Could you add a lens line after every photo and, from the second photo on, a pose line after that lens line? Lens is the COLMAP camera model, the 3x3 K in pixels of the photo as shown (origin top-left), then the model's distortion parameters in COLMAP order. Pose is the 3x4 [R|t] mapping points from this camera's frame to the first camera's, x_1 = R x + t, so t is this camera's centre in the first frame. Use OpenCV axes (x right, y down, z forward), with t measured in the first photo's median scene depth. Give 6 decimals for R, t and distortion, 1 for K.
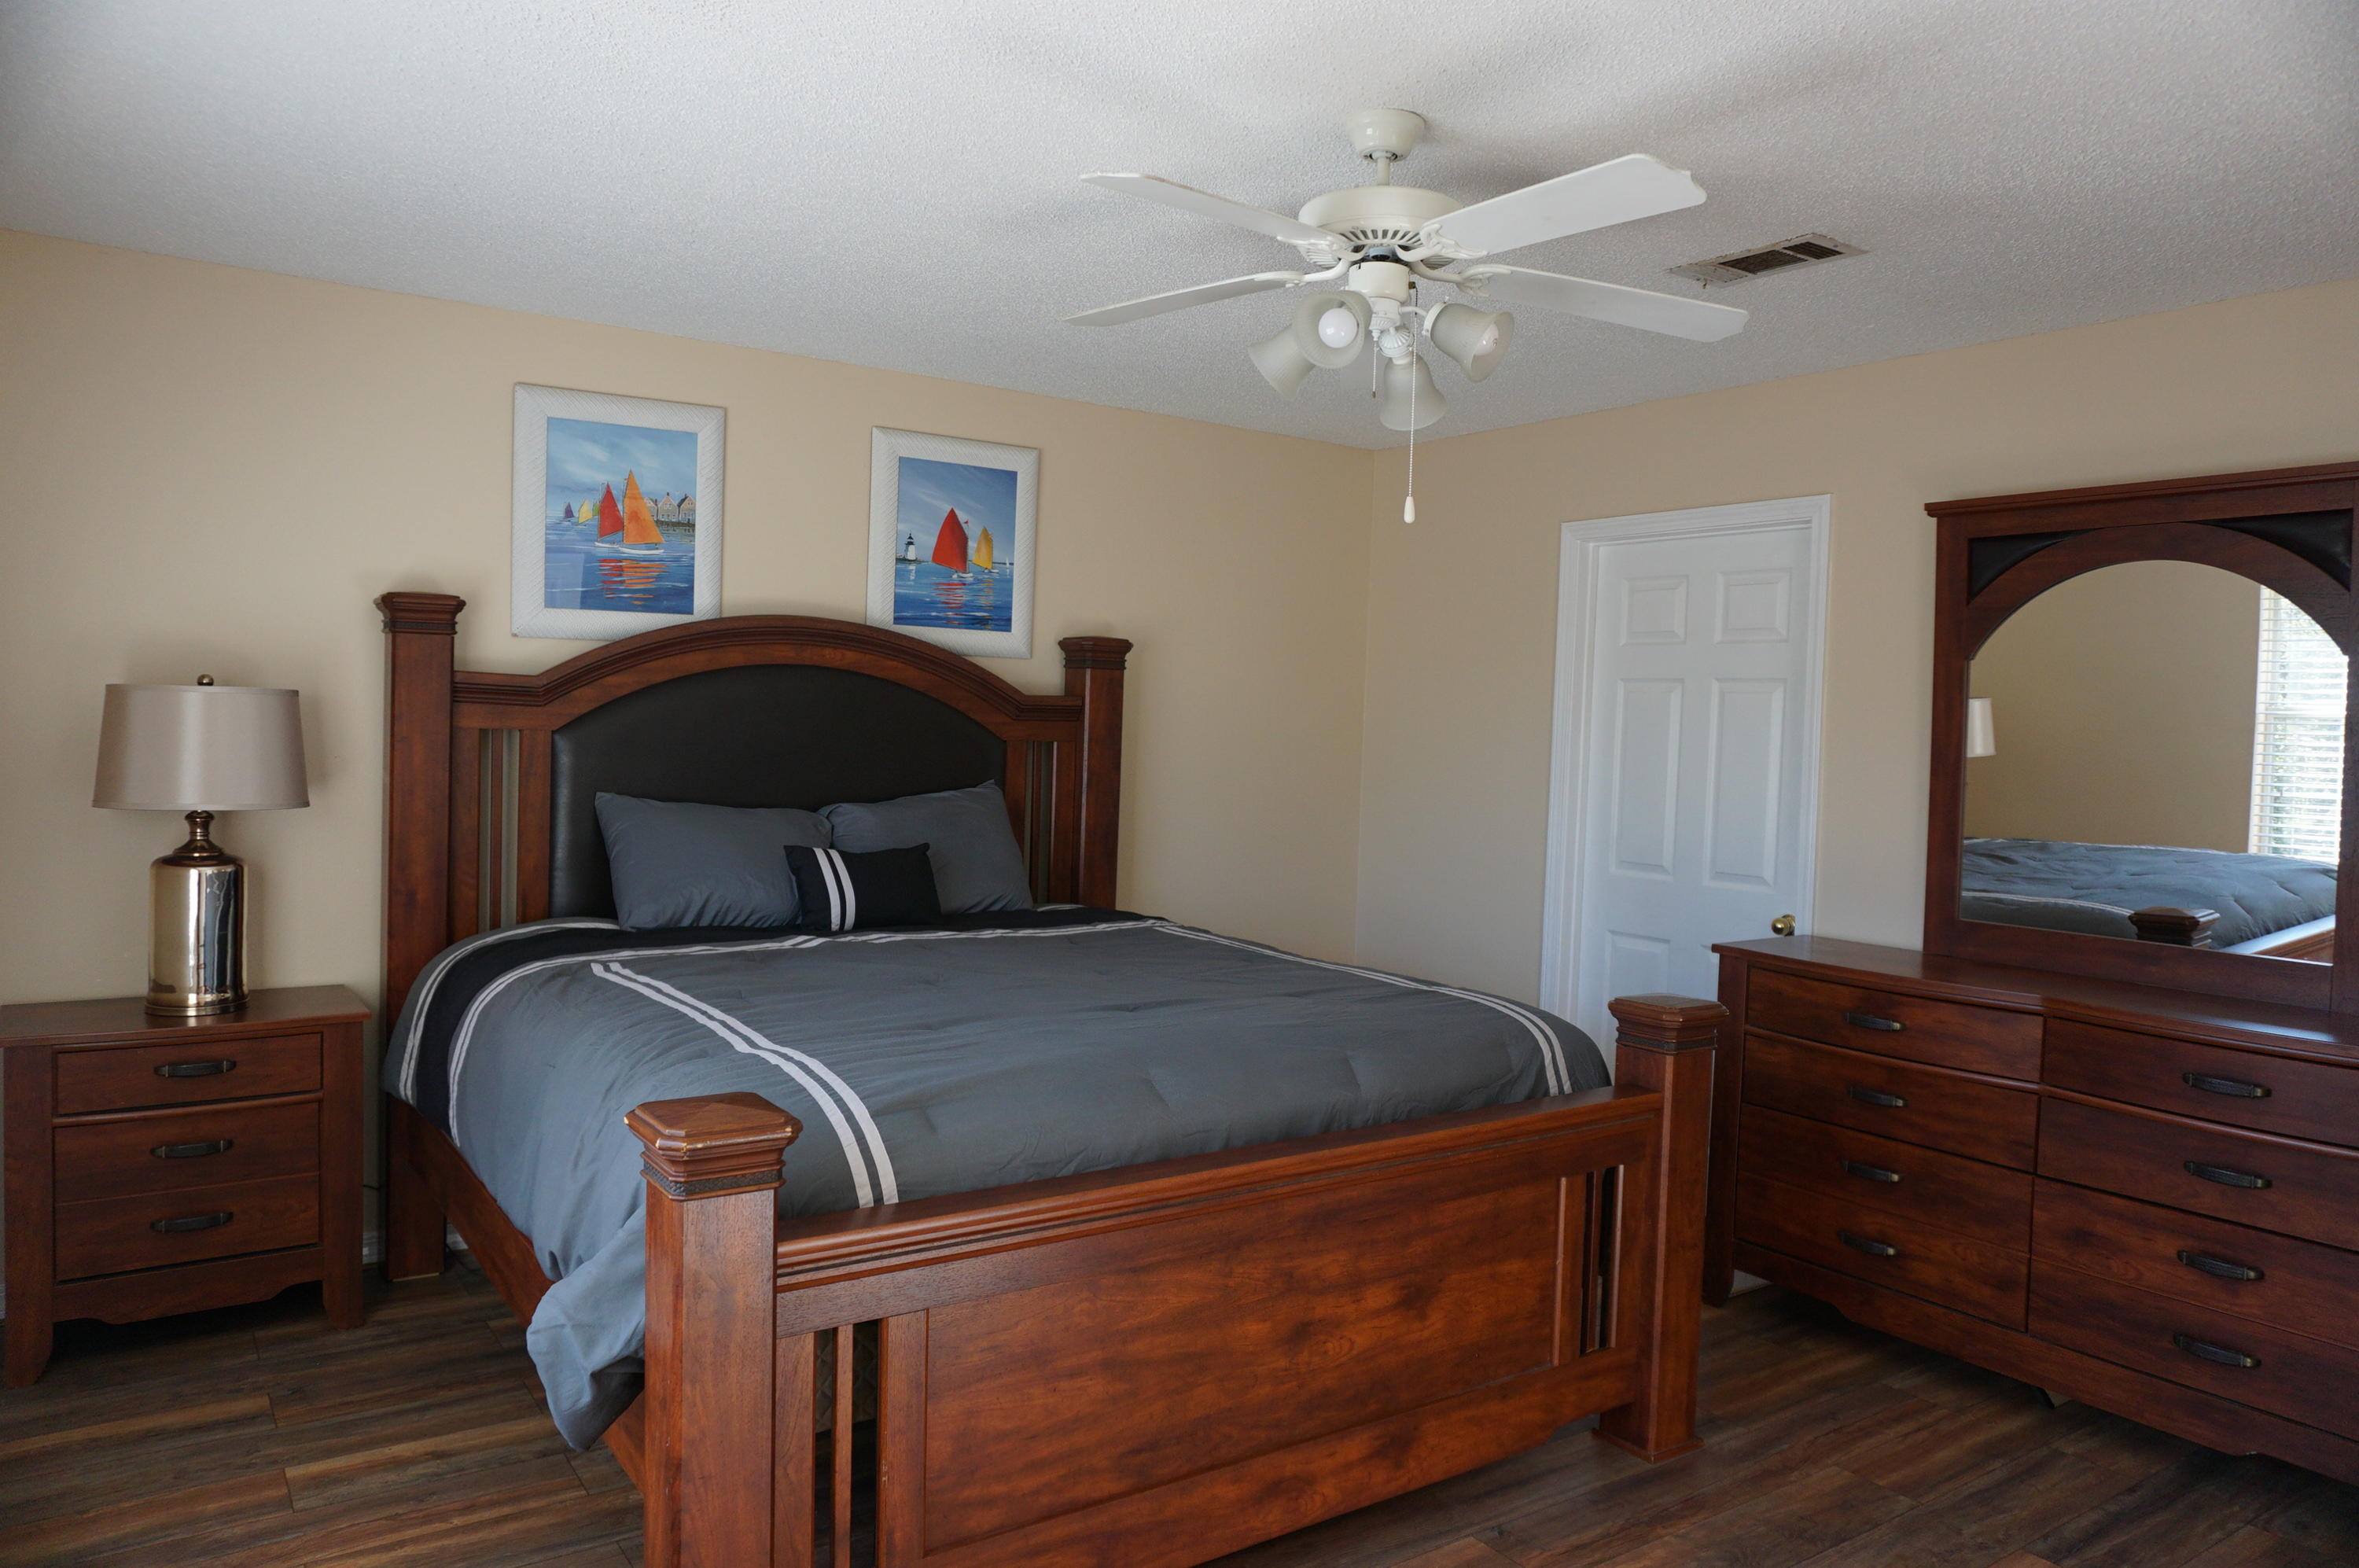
lens RADIAL K [[1608.1, 0, 1185.8], [0, 1608.1, 755.4], [0, 0, 1]] dist [-0.059778, 0.031010]
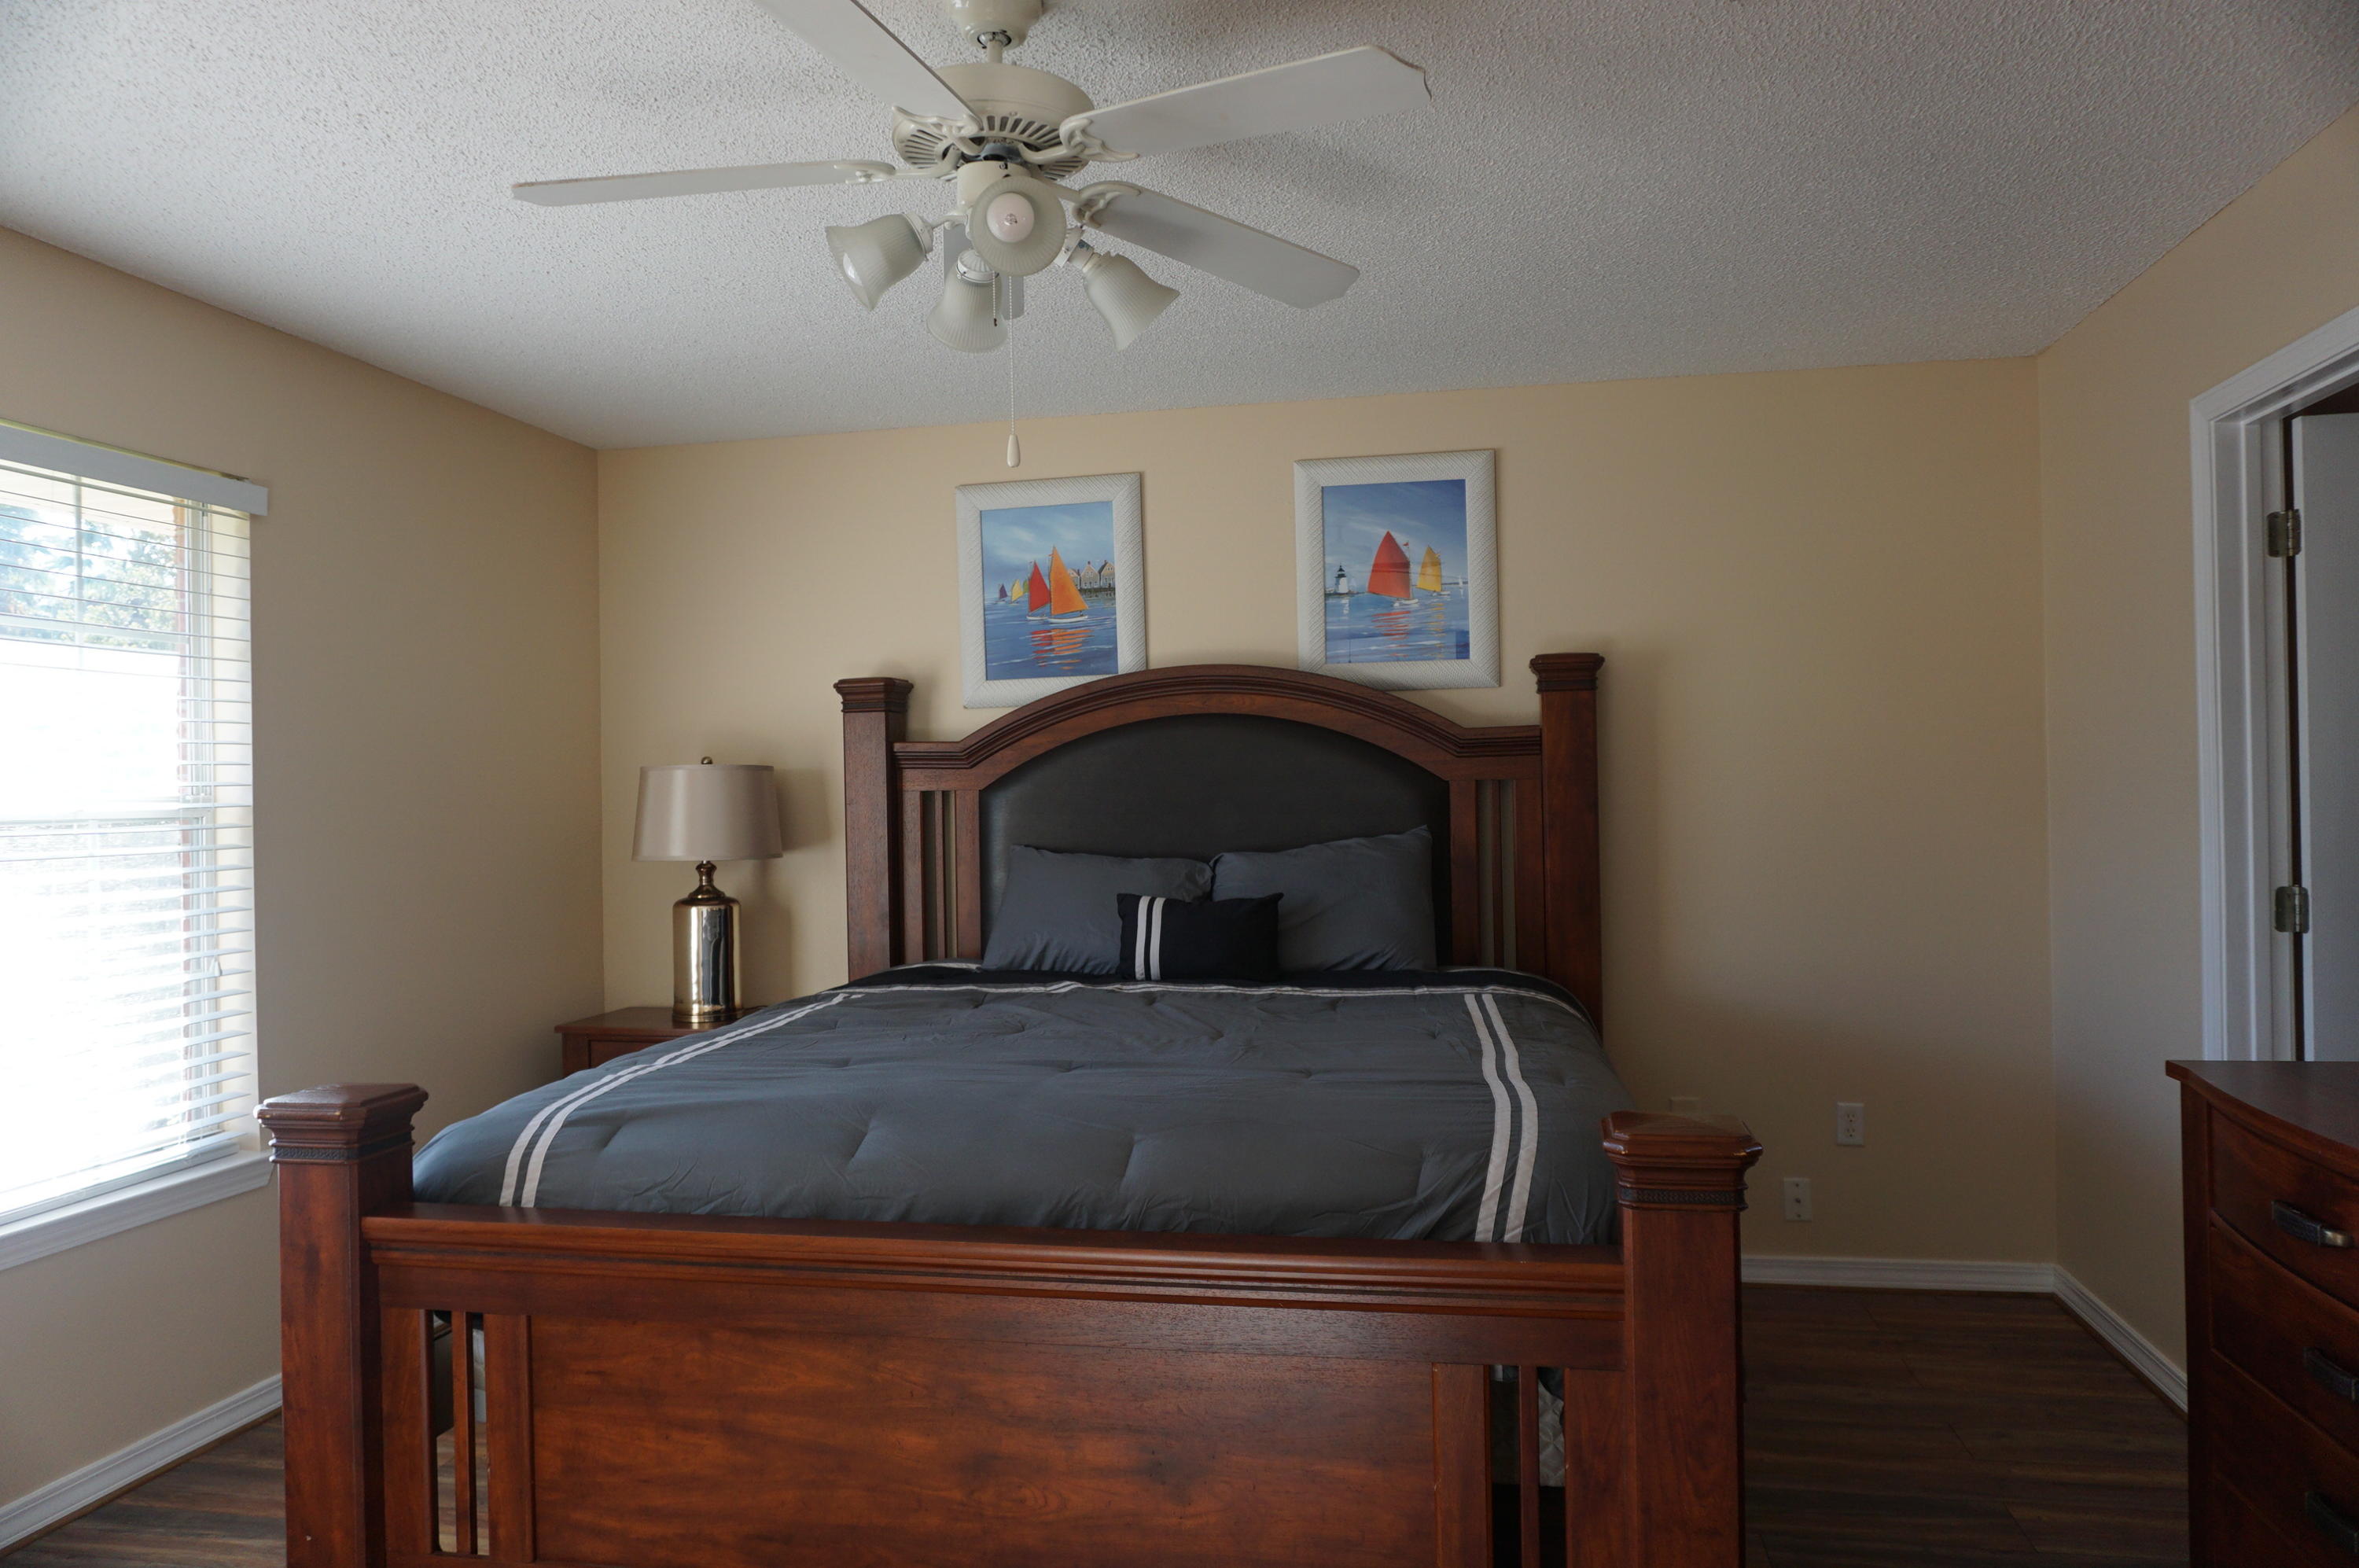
lens RADIAL K [[1587.6, 0, 1175.3], [0, 1587.6, 774.5], [0, 0, 1]] dist [-0.046720, 0.040425]
pose [[0.686247, -0.054549, -0.725320, 0.552067], [0.025323, 0.998371, -0.051126, 0.037336], [0.726927, 0.016718, 0.686511, 0.375607]]
